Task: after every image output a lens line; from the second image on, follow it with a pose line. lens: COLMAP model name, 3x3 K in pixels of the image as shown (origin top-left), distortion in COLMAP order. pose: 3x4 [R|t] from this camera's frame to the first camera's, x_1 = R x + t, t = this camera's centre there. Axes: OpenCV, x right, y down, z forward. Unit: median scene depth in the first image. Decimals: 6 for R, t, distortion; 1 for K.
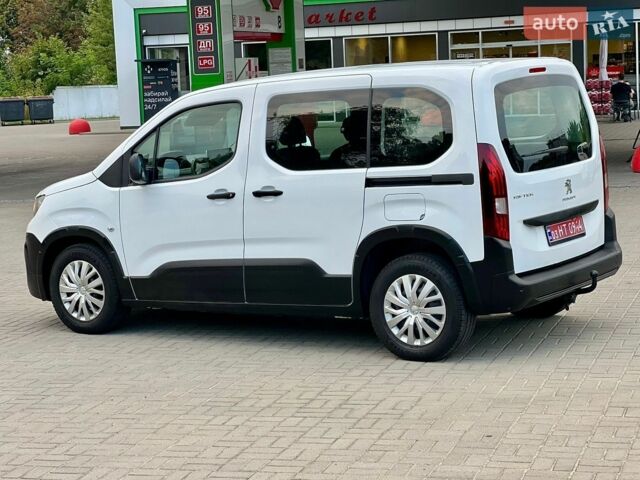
lens RADIAL K [[1410.8, 0, 320.0], [0, 1410.8, 240.0], [0, 0, 1]] dist [0.050702, 1.586566]
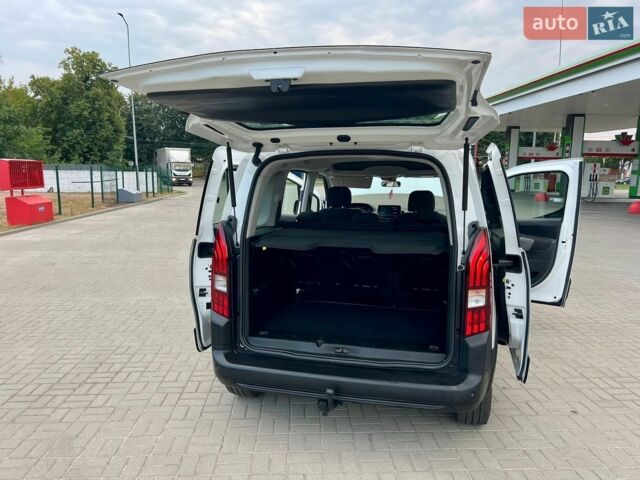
lens RADIAL K [[478.4, 0, 320.0], [0, 478.4, 240.0], [0, 0, 1]] dist [0.074901, -0.086250]
pose [[0.361994, 0.189443, -0.912728, 0.437917], [-0.138827, 0.979169, 0.148174, -0.109849], [0.921785, 0.073074, 0.380753, 0.854928]]
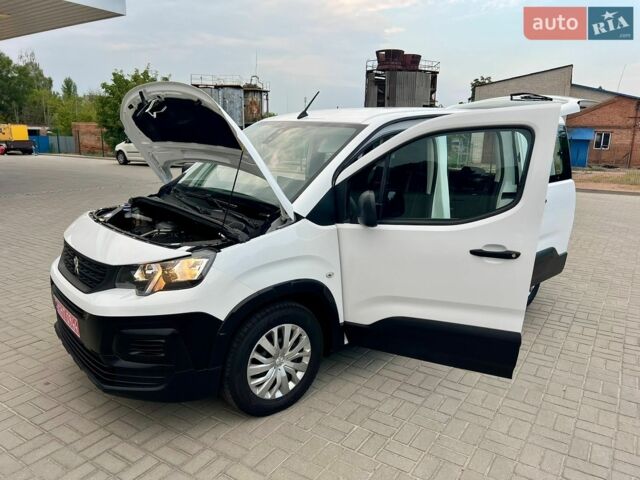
lens RADIAL K [[478.4, 0, 320.0], [0, 478.4, 240.0], [0, 0, 1]] dist [0.074901, -0.086250]
pose [[0.273424, -0.150758, 0.950006, -0.457709], [0.082620, 0.987672, 0.132956, -0.072930], [-0.958339, 0.042136, 0.282509, 1.014584]]
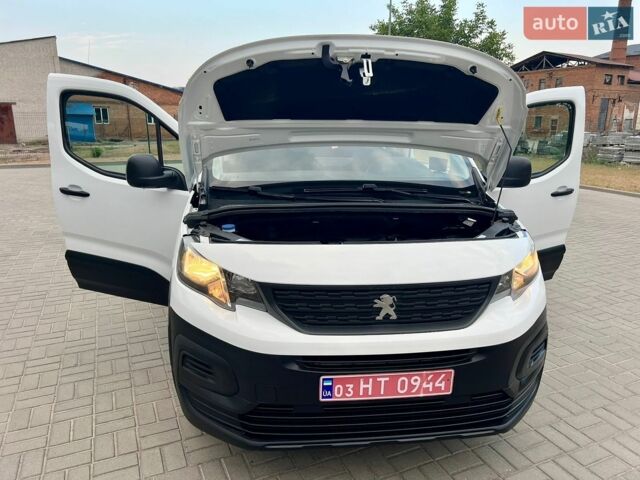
lens RADIAL K [[478.4, 0, 320.0], [0, 478.4, 240.0], [0, 0, 1]] dist [0.074901, -0.086250]
pose [[-0.652272, -0.142368, 0.744495, -0.340317], [0.117903, 0.951191, 0.285192, -0.117602], [-0.748759, 0.273801, -0.603650, 1.383621]]
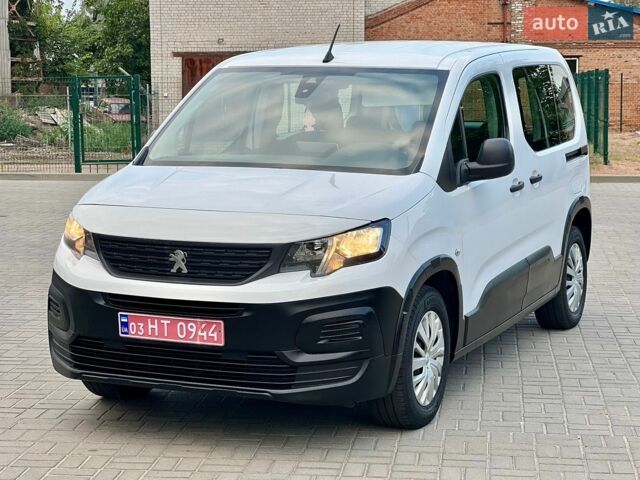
lens RADIAL K [[1410.8, 0, 320.0], [0, 1410.8, 240.0], [0, 0, 1]] dist [0.050702, 1.586566]
pose [[-0.177253, -0.065560, 0.981979, -0.889982], [0.126669, 0.987960, 0.088824, -0.091511], [-0.975980, 0.140131, -0.166815, 1.293979]]
